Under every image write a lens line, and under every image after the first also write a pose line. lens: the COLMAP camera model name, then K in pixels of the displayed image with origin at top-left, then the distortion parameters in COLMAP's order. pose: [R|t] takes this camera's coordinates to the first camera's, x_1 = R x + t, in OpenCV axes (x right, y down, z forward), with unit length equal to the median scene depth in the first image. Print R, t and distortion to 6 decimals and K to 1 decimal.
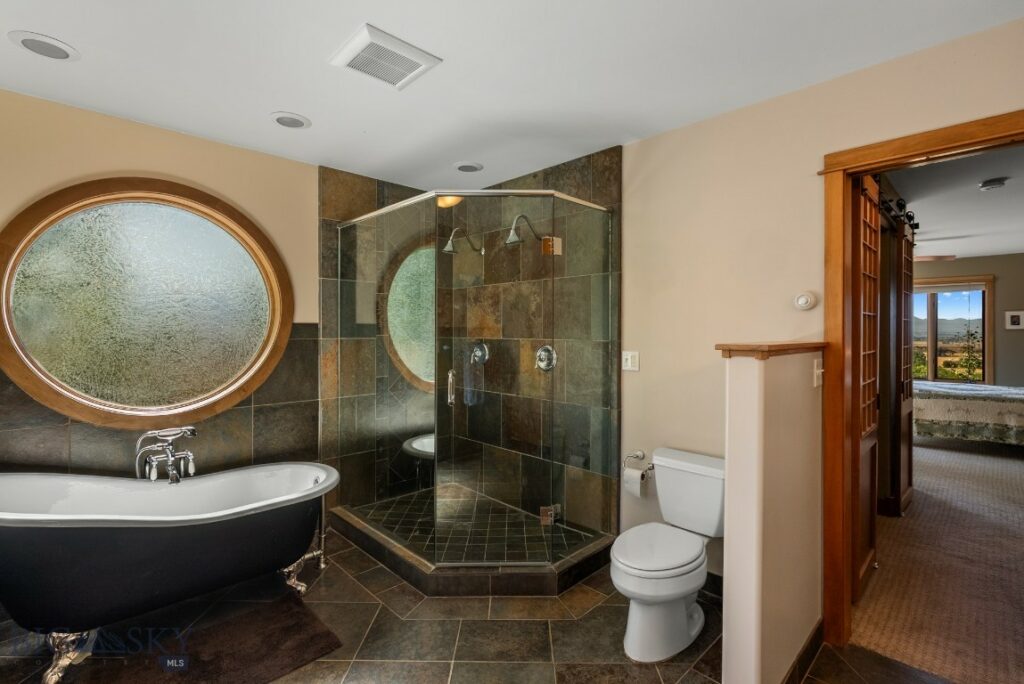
lens RADIAL K [[467.2, 0, 510.2], [0, 467.2, 337.6], [0, 0, 1]] dist [-0.005098, -0.000273]
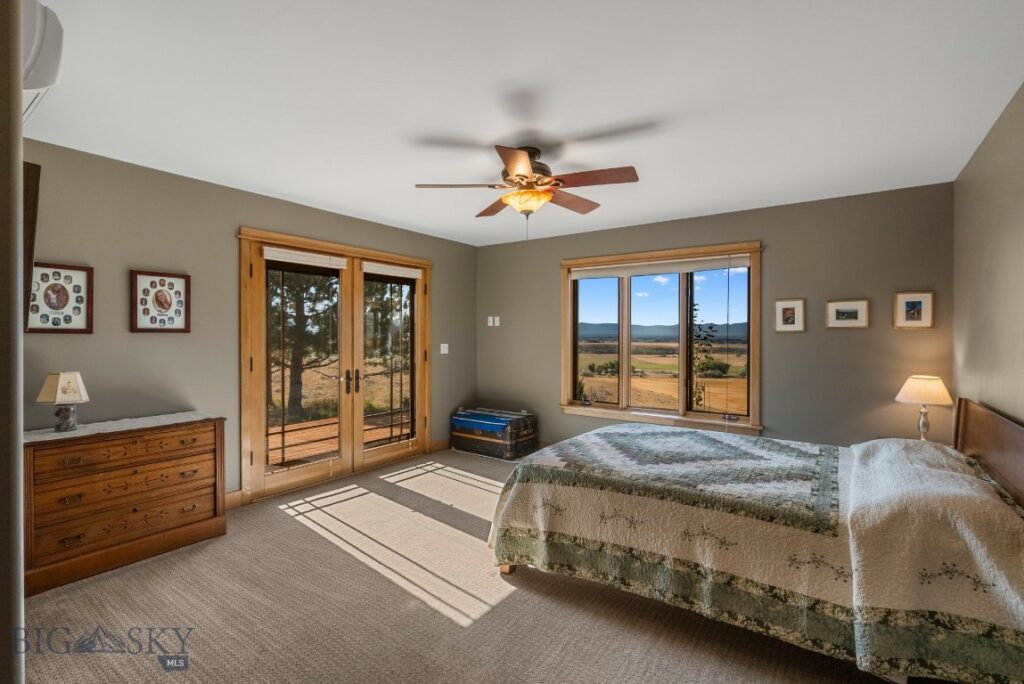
lens RADIAL K [[467.2, 0, 513.1], [0, 467.2, 339.0], [0, 0, 1]] dist [-0.005098, -0.000273]
pose [[0.985077, -0.001357, 0.172111, 0.802902], [0.001547, 0.999998, -0.000973, -0.010052], [-0.172110, 0.001225, 0.985077, 0.595886]]
